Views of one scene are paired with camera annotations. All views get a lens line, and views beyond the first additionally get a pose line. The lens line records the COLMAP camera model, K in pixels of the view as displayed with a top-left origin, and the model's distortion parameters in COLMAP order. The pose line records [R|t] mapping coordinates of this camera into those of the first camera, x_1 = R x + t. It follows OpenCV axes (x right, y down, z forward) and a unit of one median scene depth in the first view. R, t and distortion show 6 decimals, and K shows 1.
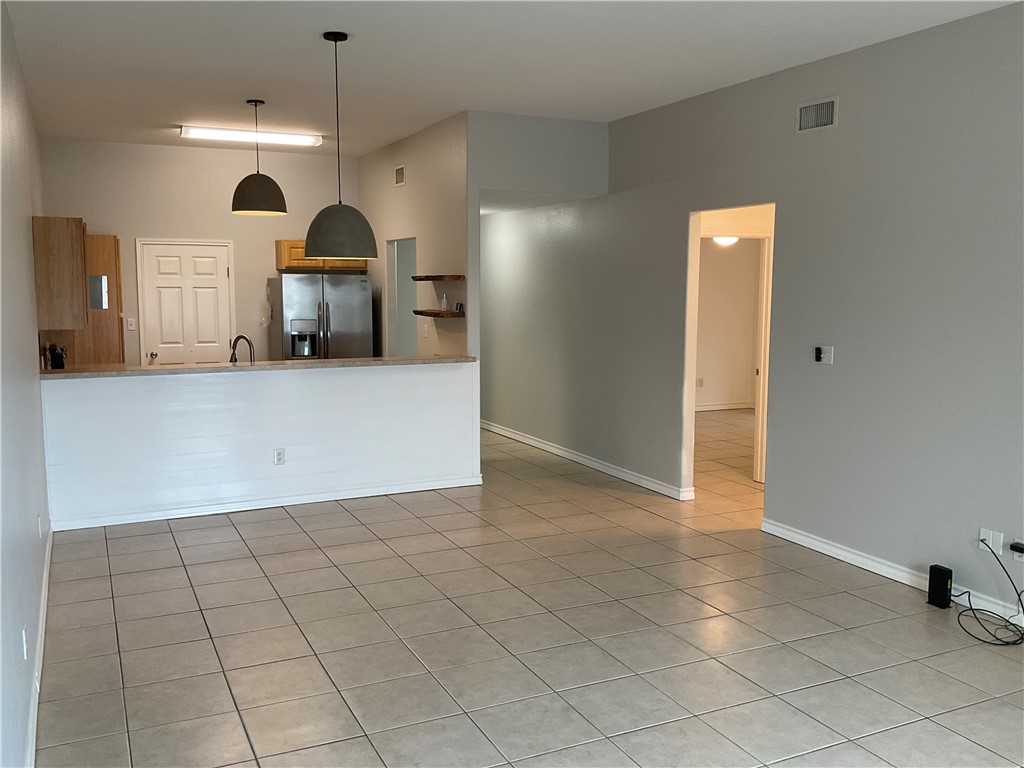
lens RADIAL K [[896.0, 0, 516.3], [0, 896.0, 385.7], [0, 0, 1]] dist [0.036554, -0.039942]
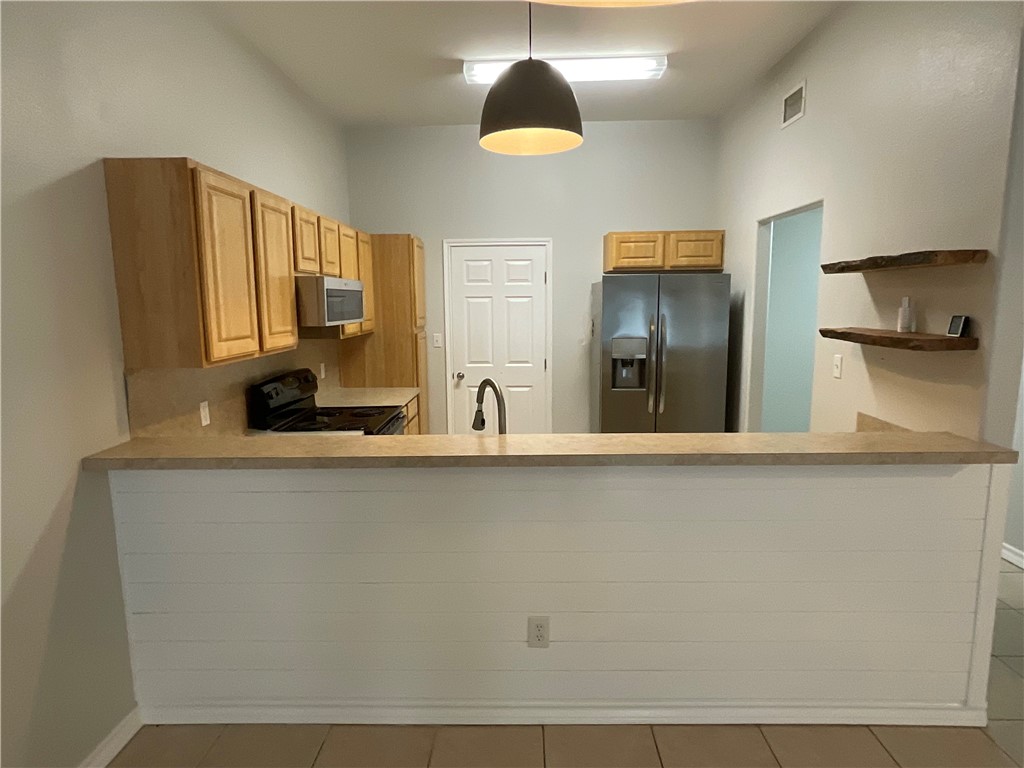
lens RADIAL K [[608.6, 0, 513.0], [0, 608.6, 388.6], [0, 0, 1]] dist [0.009225, 0.000195]
pose [[0.893213, 0.052525, -0.446555, -0.098491], [-0.037628, 0.998402, 0.042170, -0.049644], [0.448056, -0.020863, 0.893762, 0.512302]]
